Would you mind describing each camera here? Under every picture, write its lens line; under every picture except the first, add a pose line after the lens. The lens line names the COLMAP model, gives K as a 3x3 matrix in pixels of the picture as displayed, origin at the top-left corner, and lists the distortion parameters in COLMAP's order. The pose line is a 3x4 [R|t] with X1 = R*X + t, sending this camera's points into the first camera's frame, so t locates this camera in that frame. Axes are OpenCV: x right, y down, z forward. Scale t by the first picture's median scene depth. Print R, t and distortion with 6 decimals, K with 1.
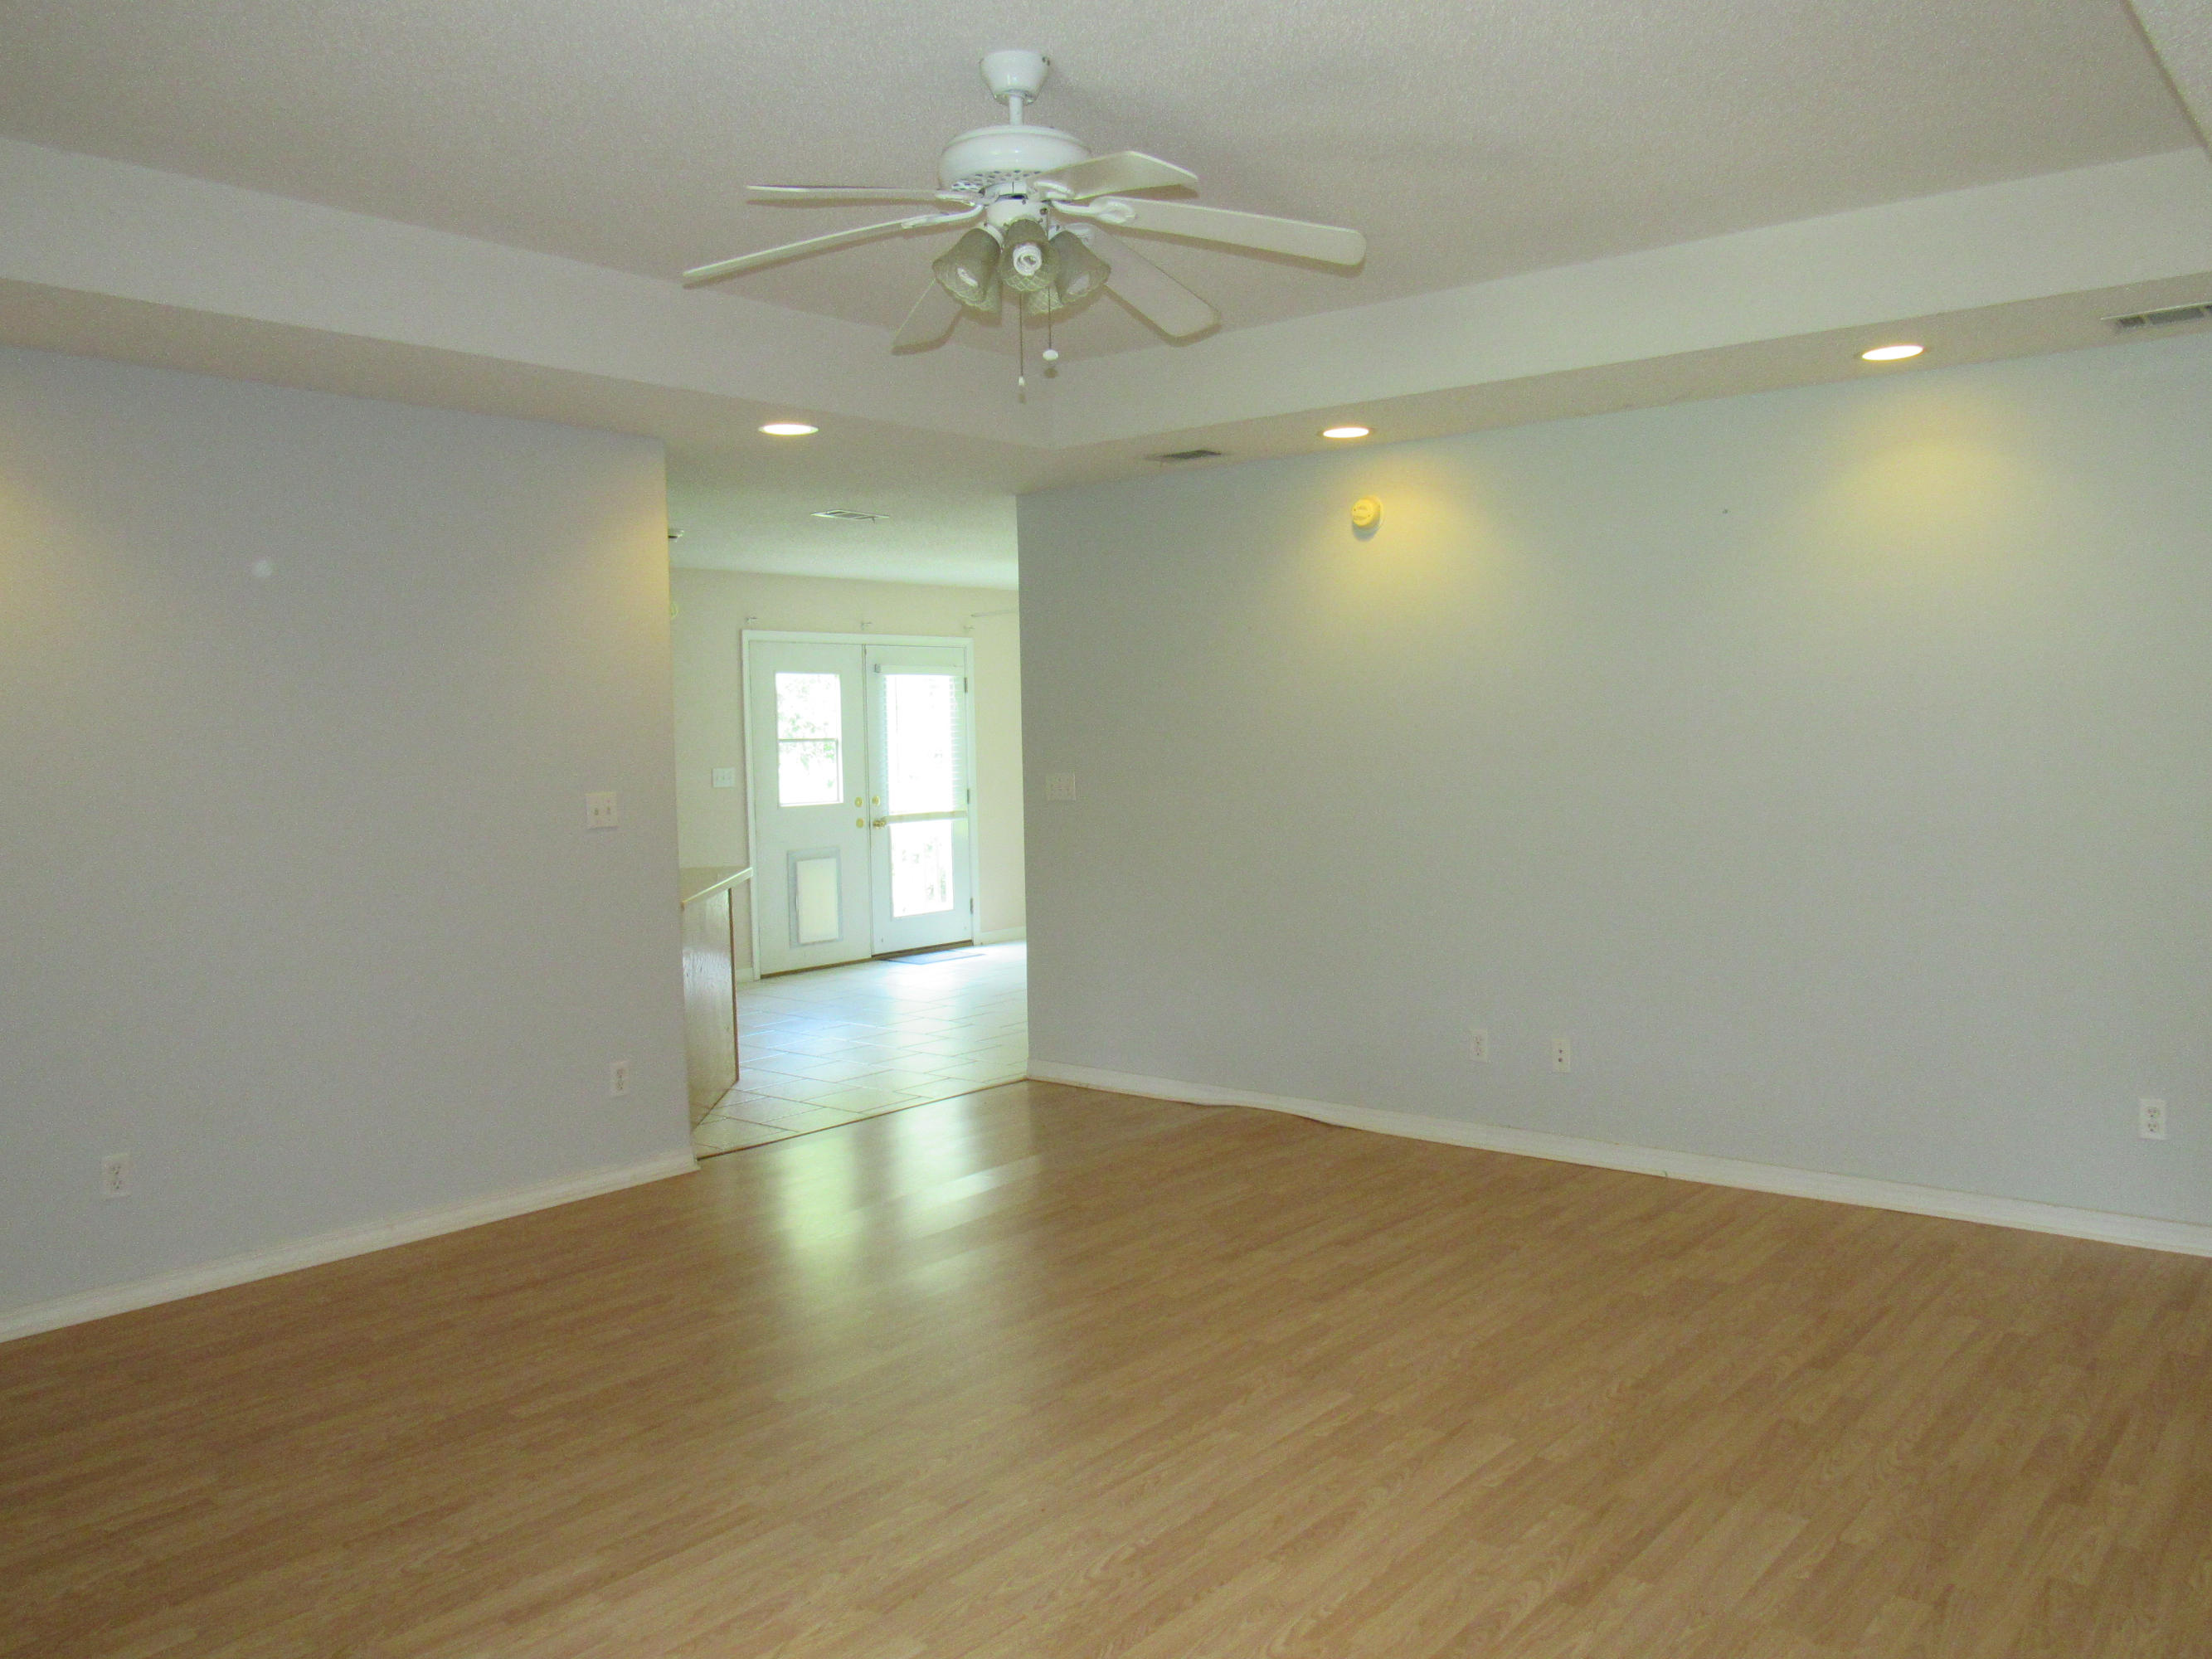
lens RADIAL K [[1715.6, 0, 1104.9], [0, 1715.6, 833.1], [0, 0, 1]] dist [-0.001223, 0.000025]
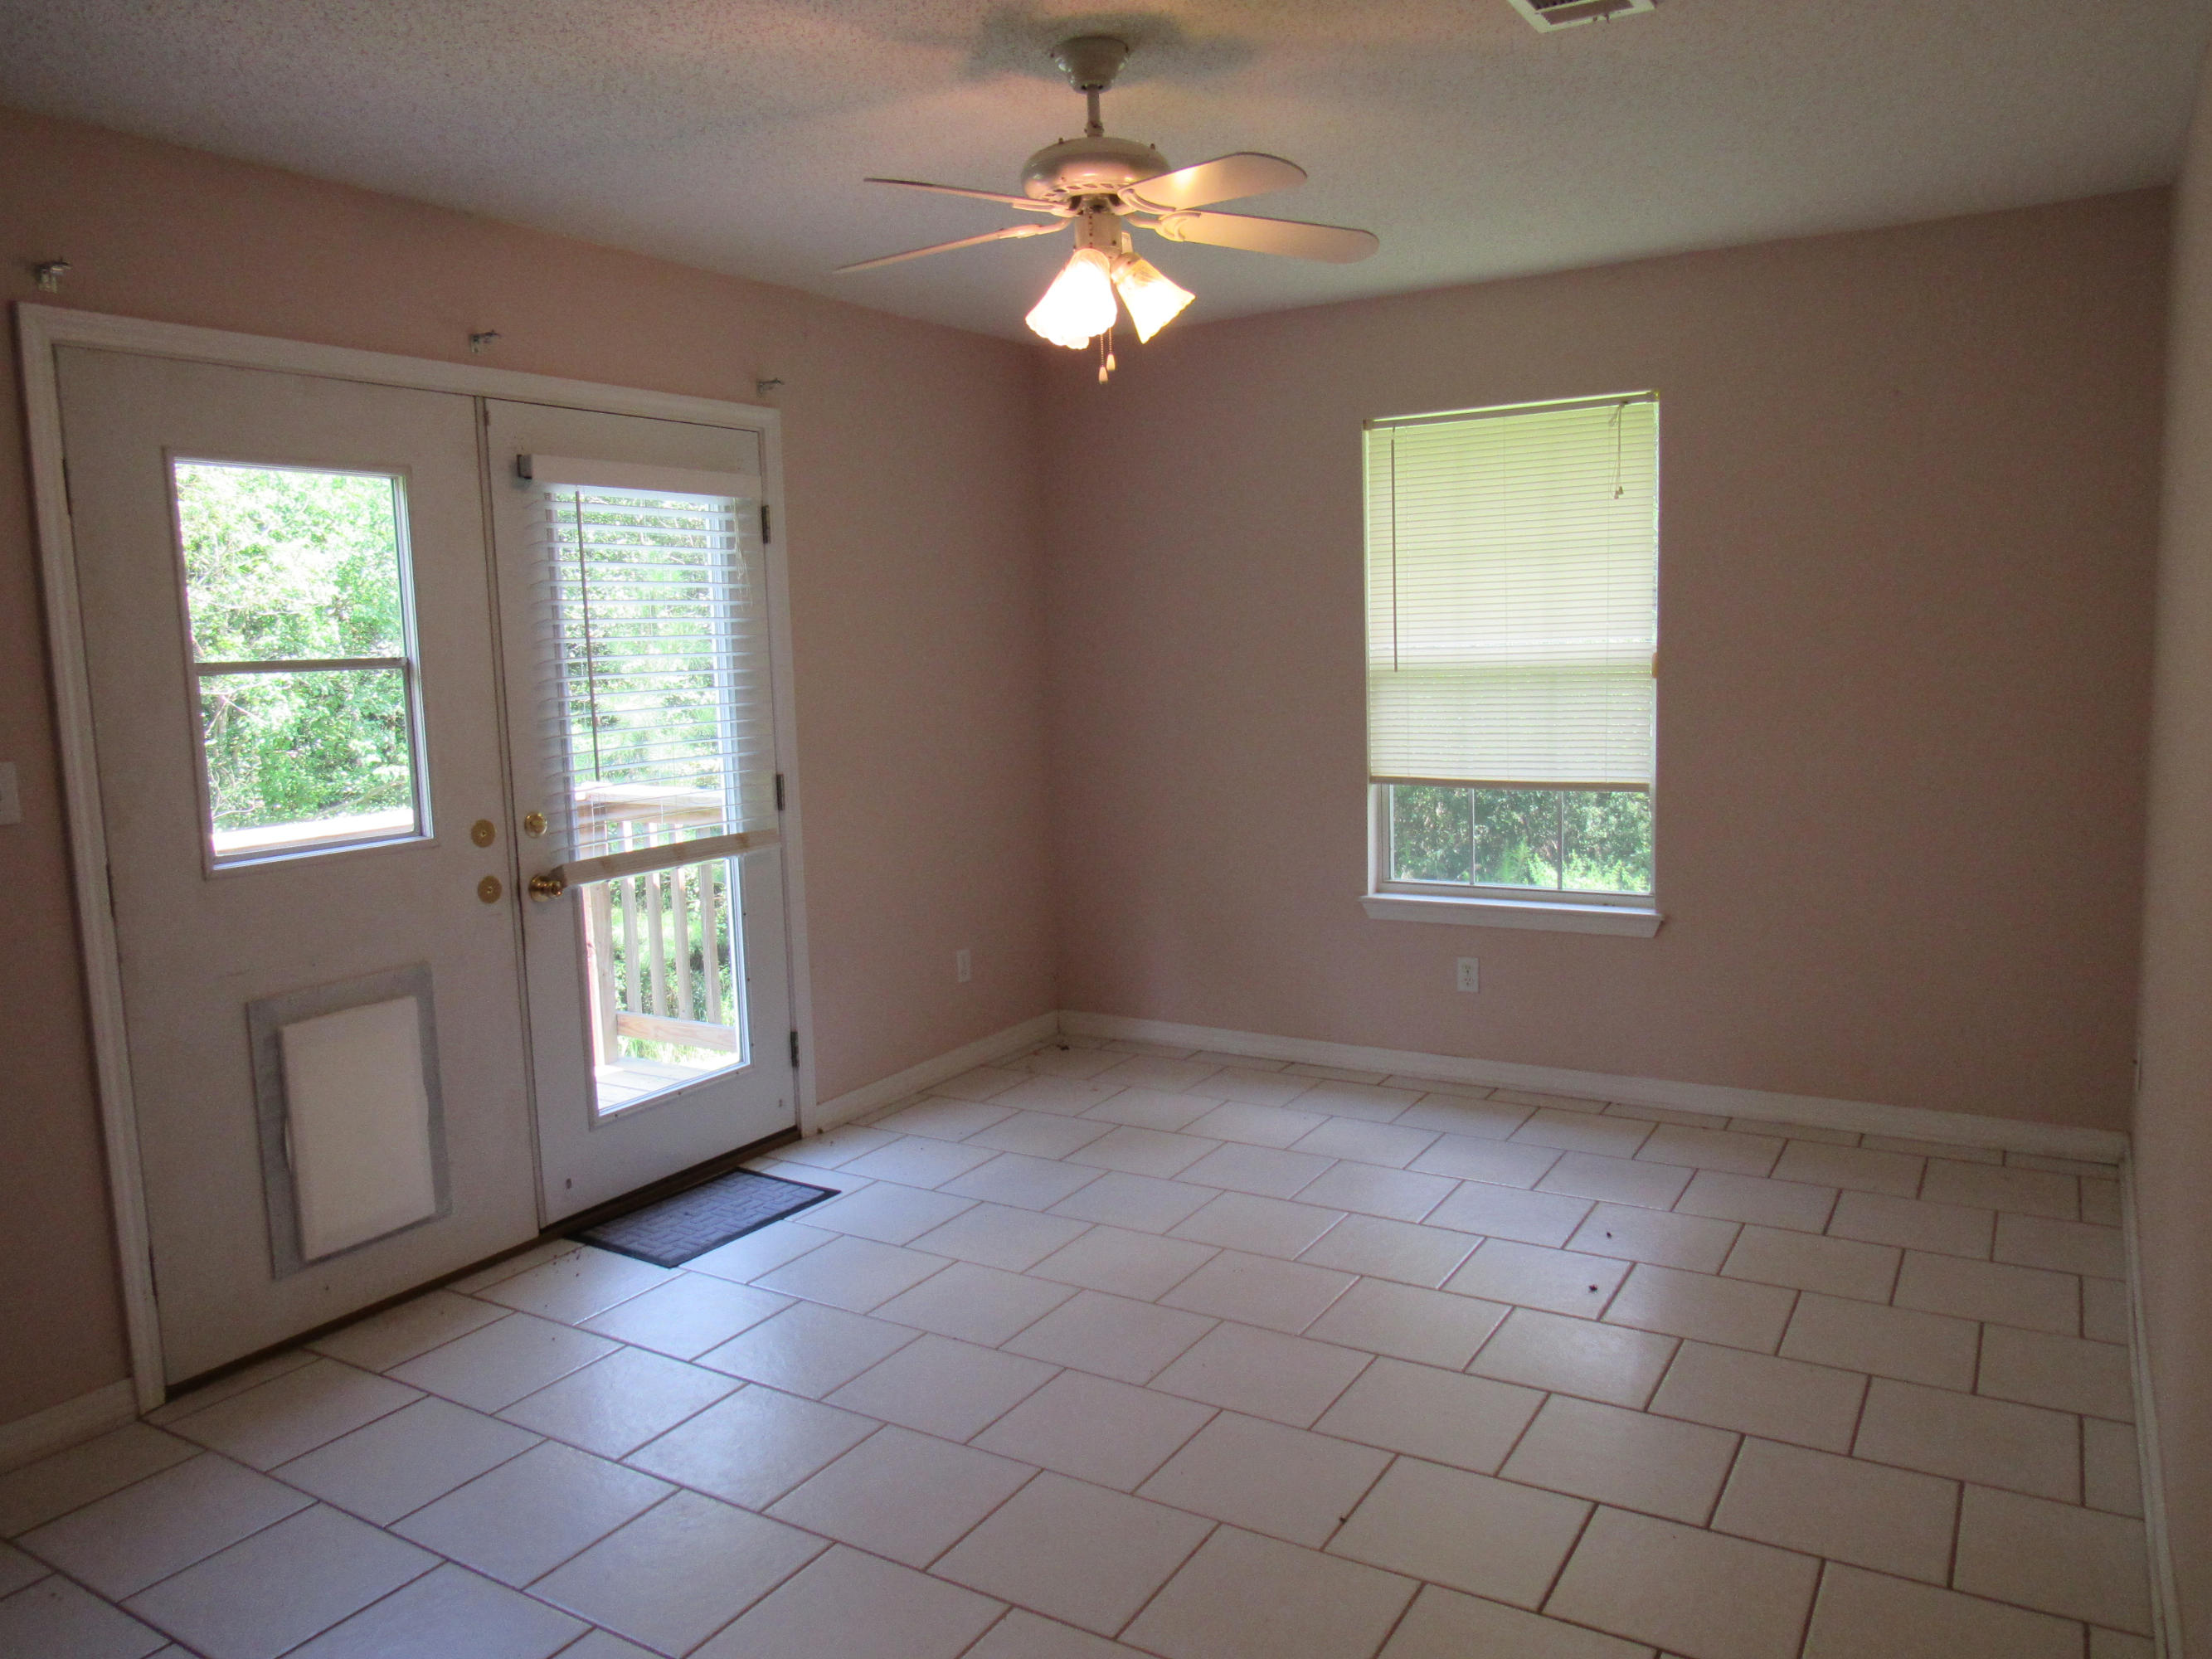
lens RADIAL K [[1575.9, 0, 1110.7], [0, 1575.9, 823.1], [0, 0, 1]] dist [-0.017695, -0.000660]
pose [[0.989026, -0.026892, 0.145271, -0.059422], [0.019276, 0.998377, 0.053587, -0.035690], [-0.146476, -0.050199, 0.987940, 0.648732]]
